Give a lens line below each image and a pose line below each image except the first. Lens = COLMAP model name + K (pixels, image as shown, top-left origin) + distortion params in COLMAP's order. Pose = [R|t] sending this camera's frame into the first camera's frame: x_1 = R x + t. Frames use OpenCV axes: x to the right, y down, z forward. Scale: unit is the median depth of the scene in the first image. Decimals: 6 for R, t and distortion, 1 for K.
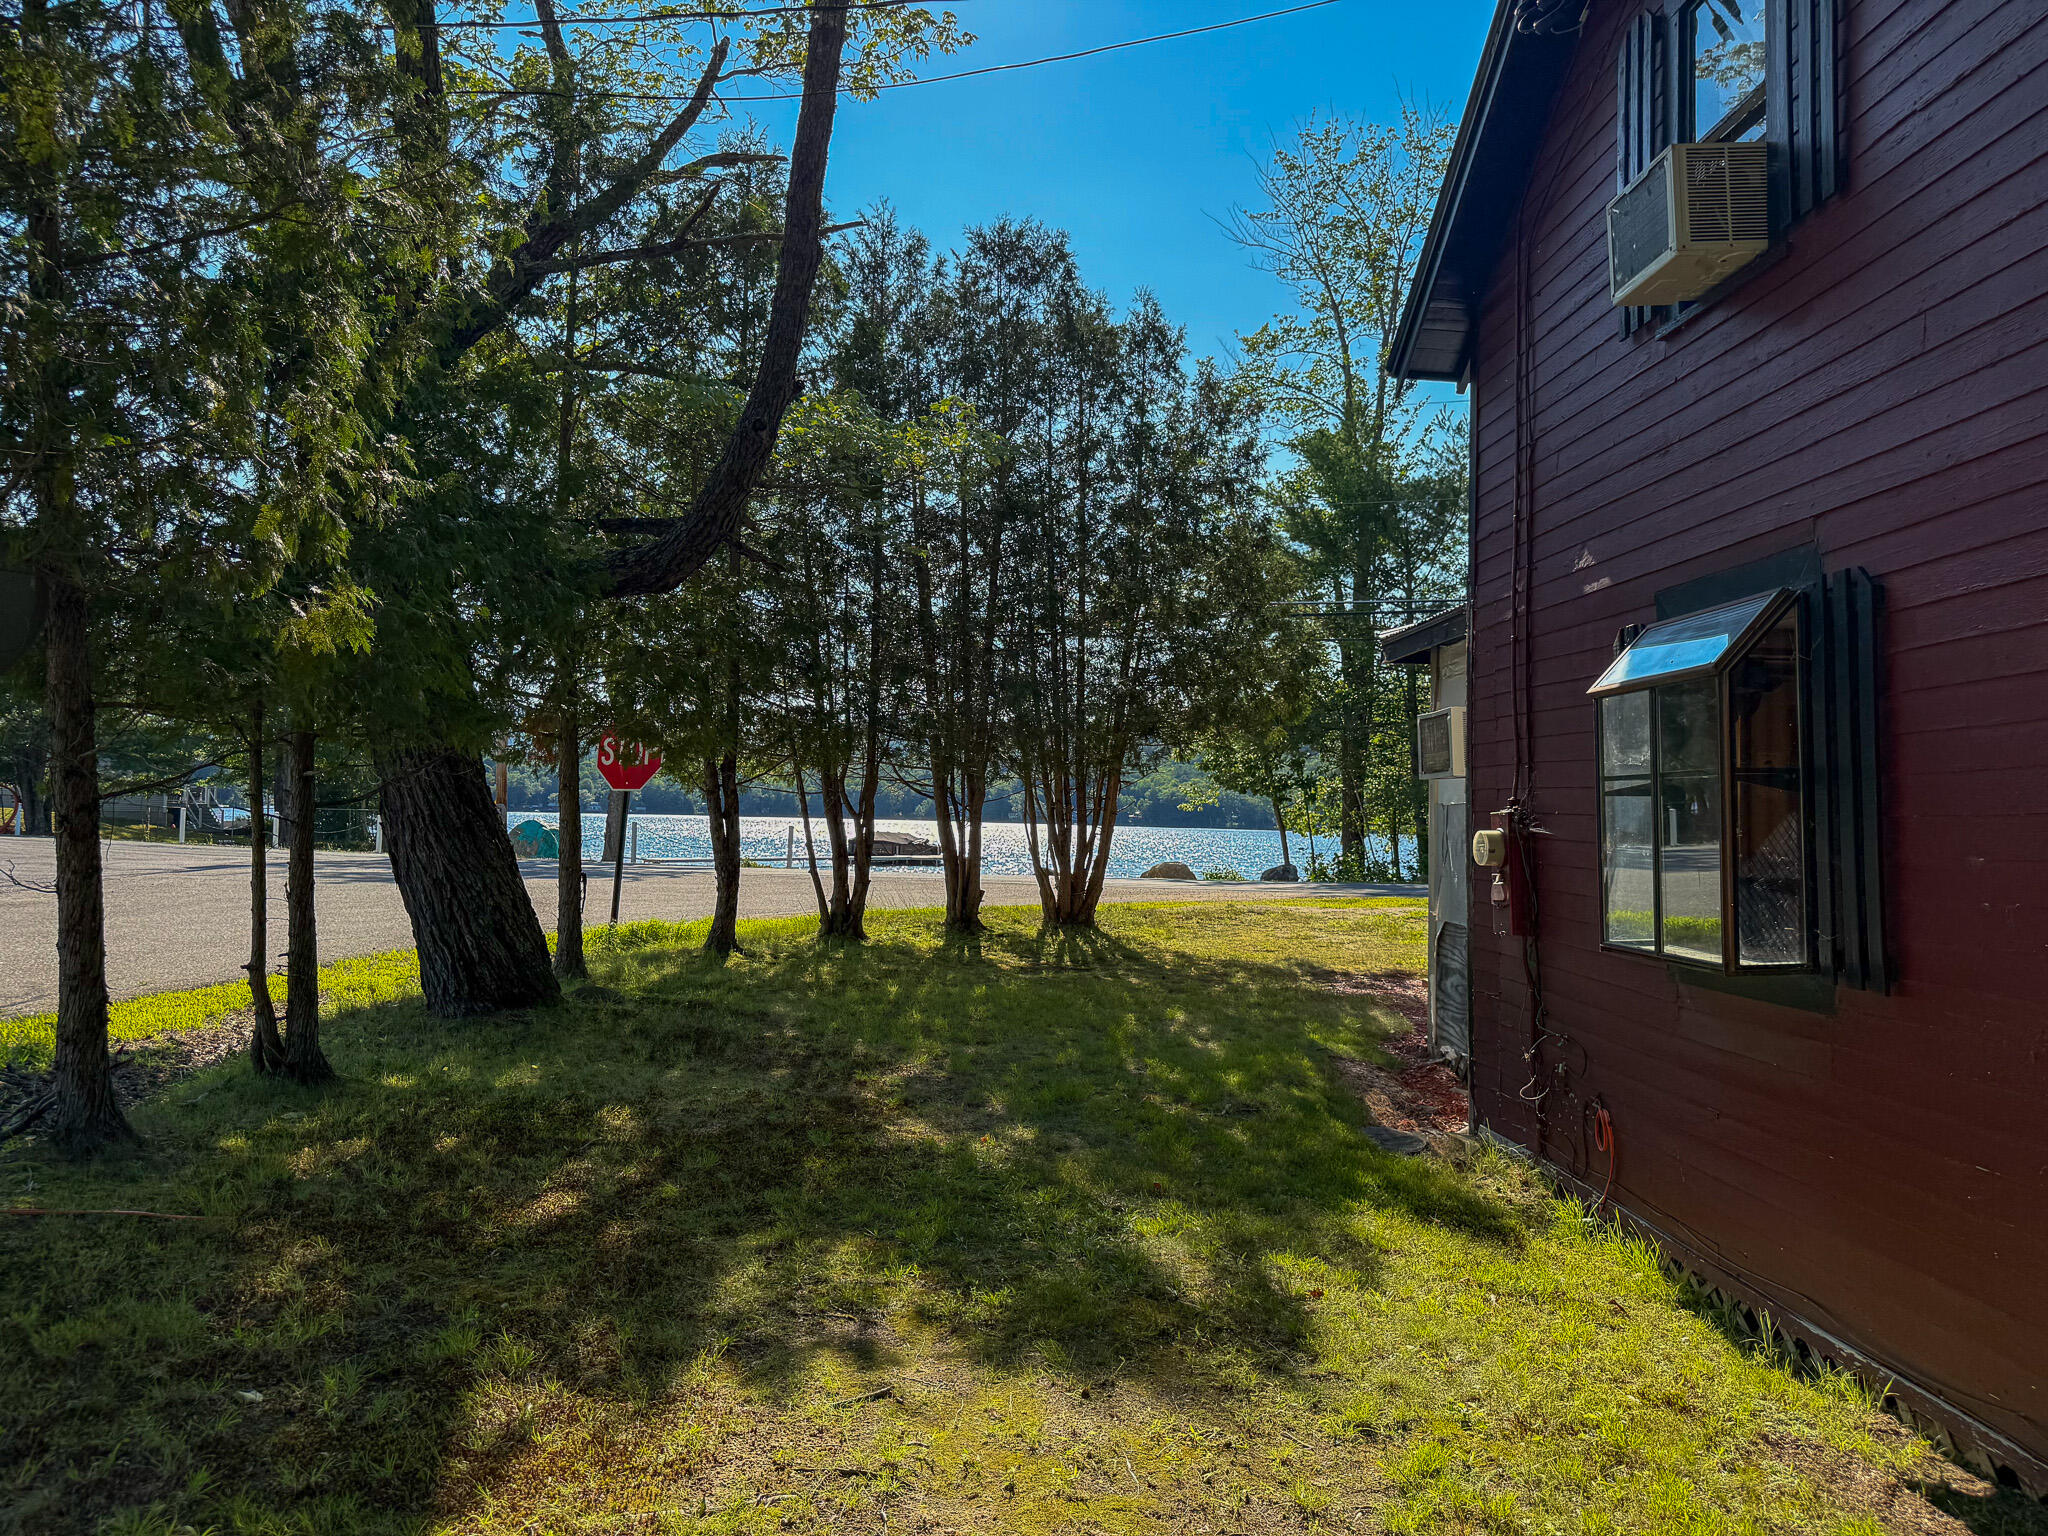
lens RADIAL K [[1445.4, 0, 1015.0], [0, 1445.4, 772.5], [0, 0, 1]] dist [0.060591, -0.077086]
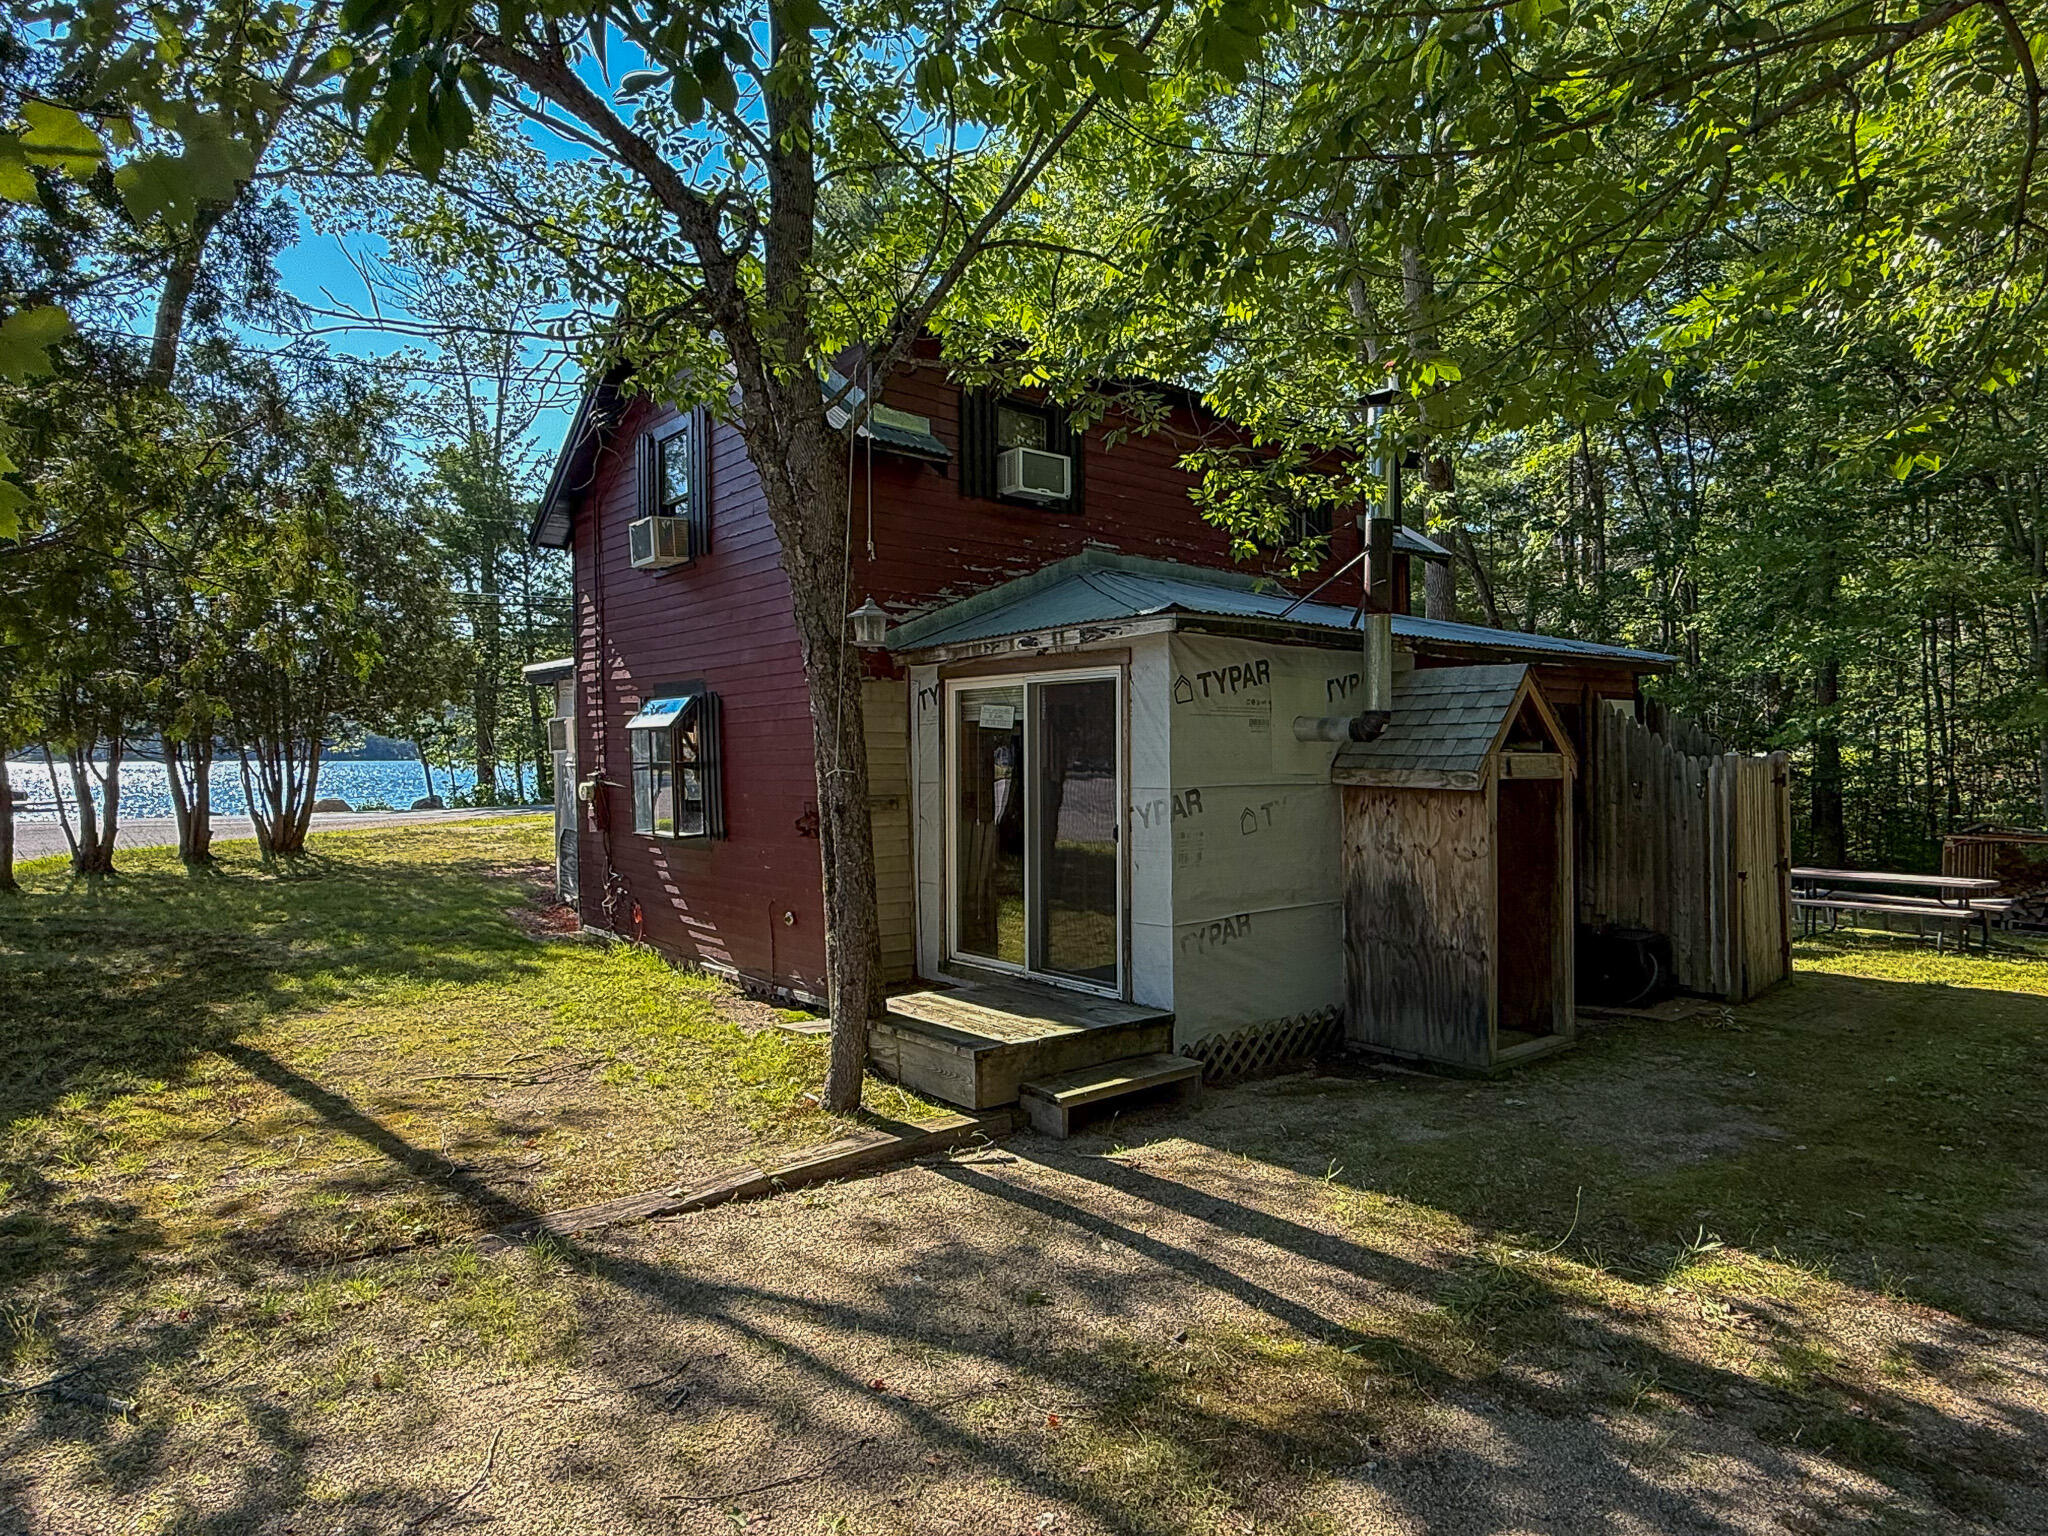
lens RADIAL K [[1185.6, 0, 1022.4], [0, 1185.6, 766.0], [0, 0, 1]] dist [0.004632, -0.003959]
pose [[0.788493, -0.033487, 0.614131, -0.094100], [0.003045, 0.998717, 0.050548, -0.028921], [-0.615036, -0.037987, 0.787584, -0.302346]]
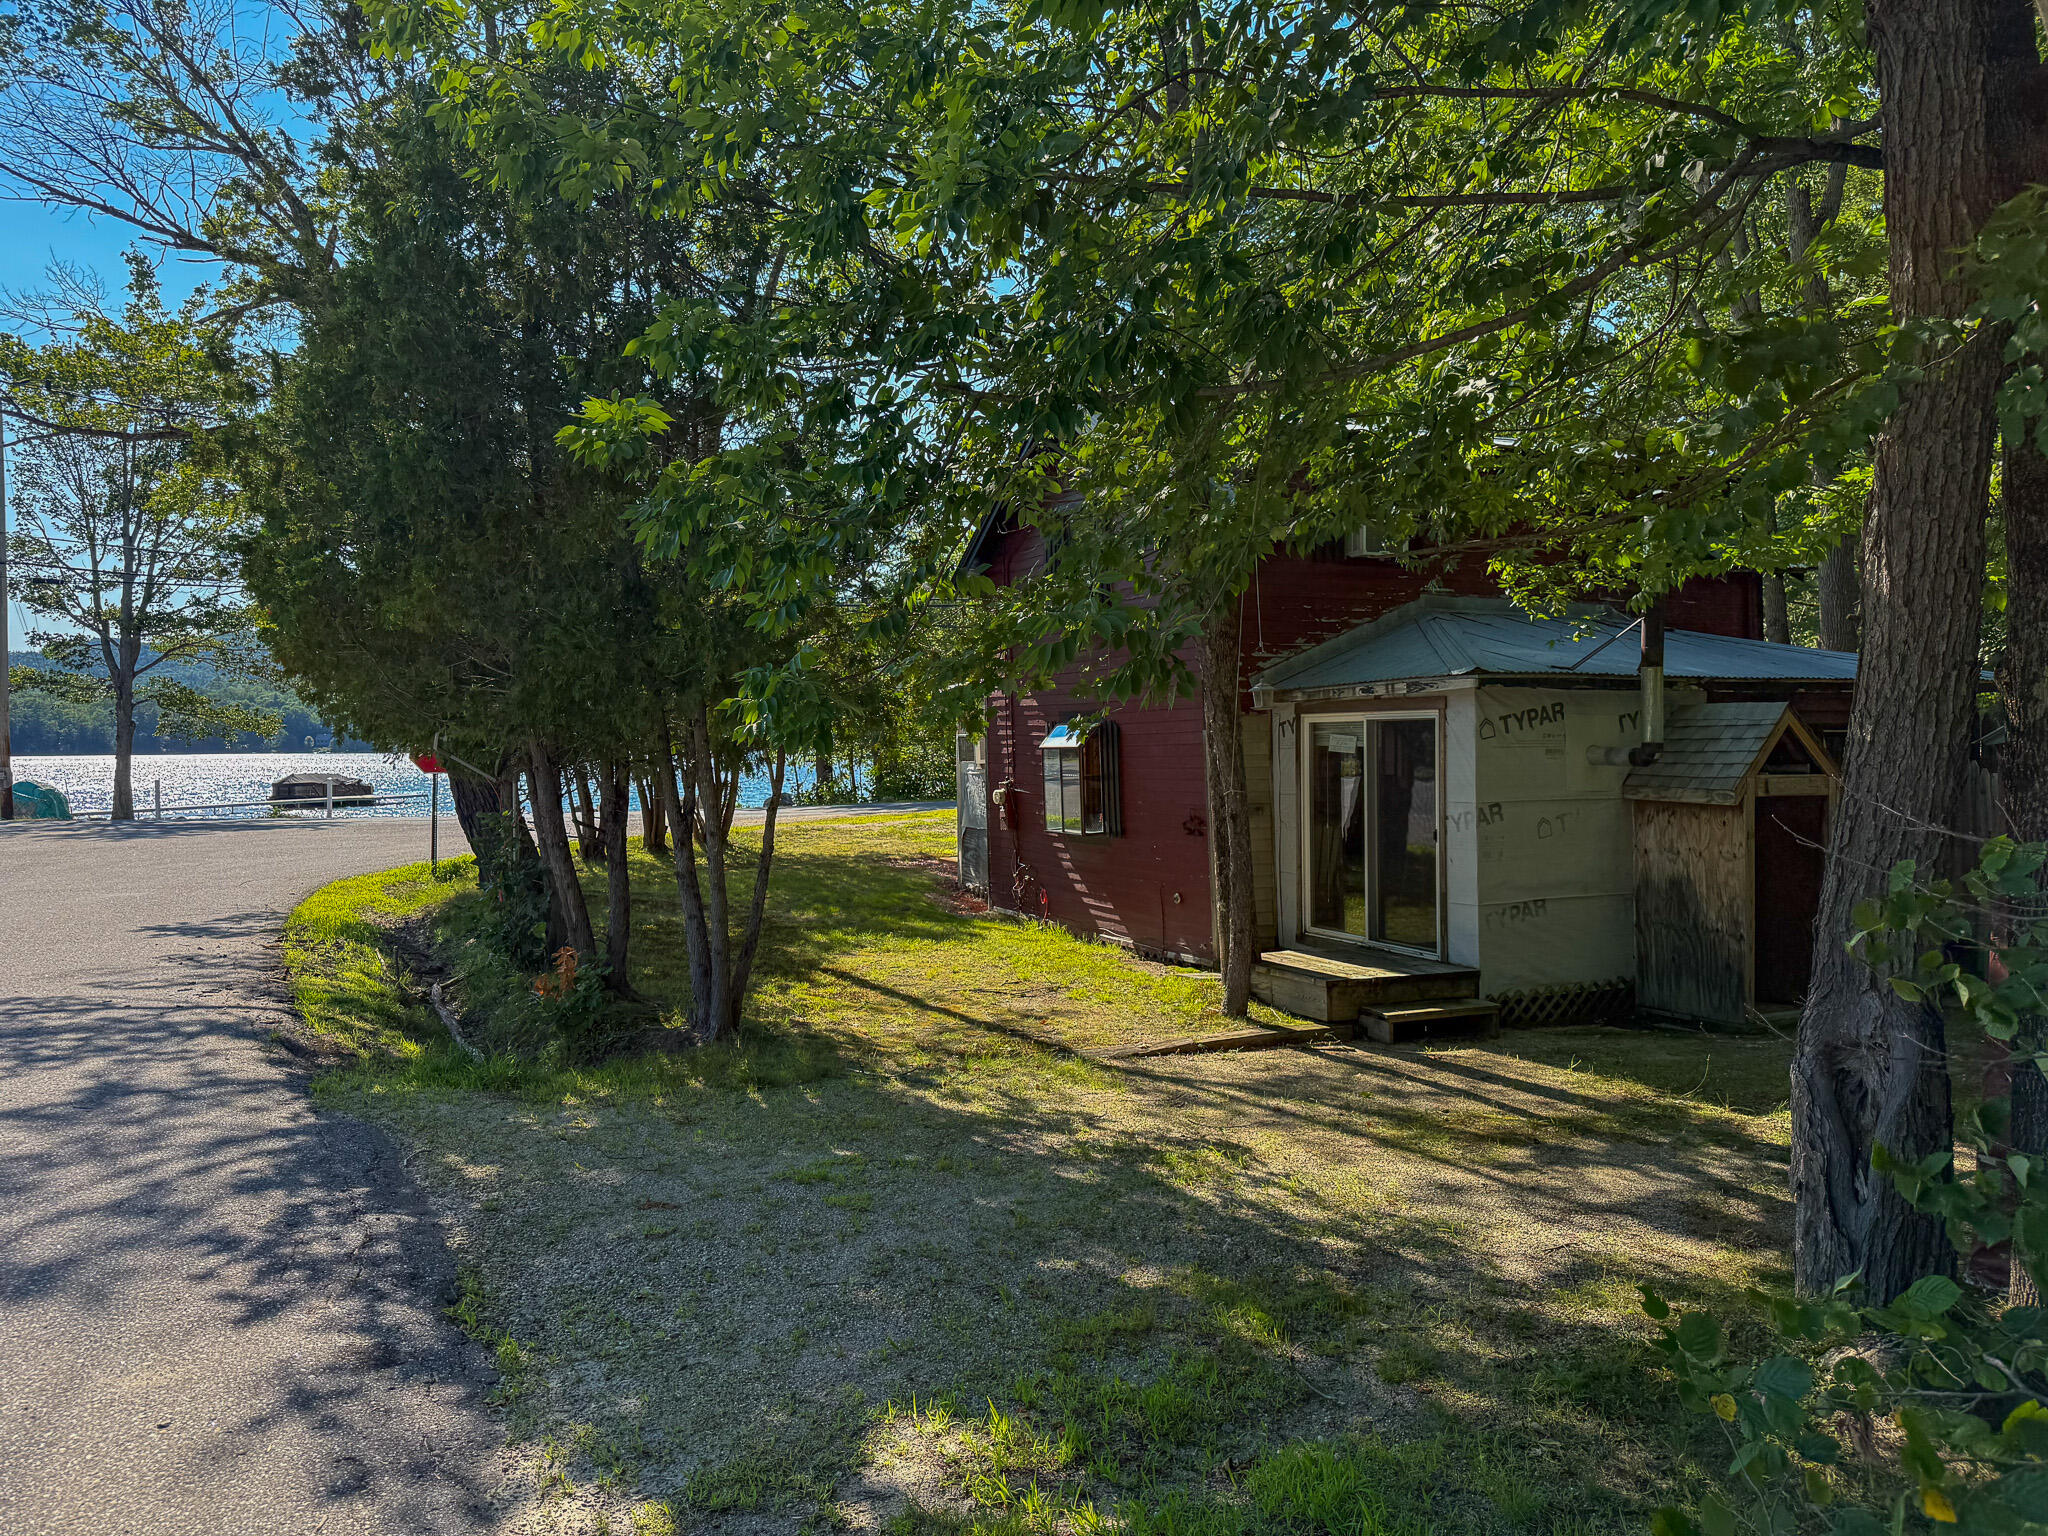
lens RADIAL K [[1445.4, 0, 980.6], [0, 1445.4, 768.2], [0, 0, 1]] dist [0.060591, -0.077086]
pose [[0.923270, -0.038988, 0.382167, -0.282351], [0.018459, 0.998190, 0.057239, -0.060775], [-0.383707, -0.045793, 0.922319, -0.558890]]
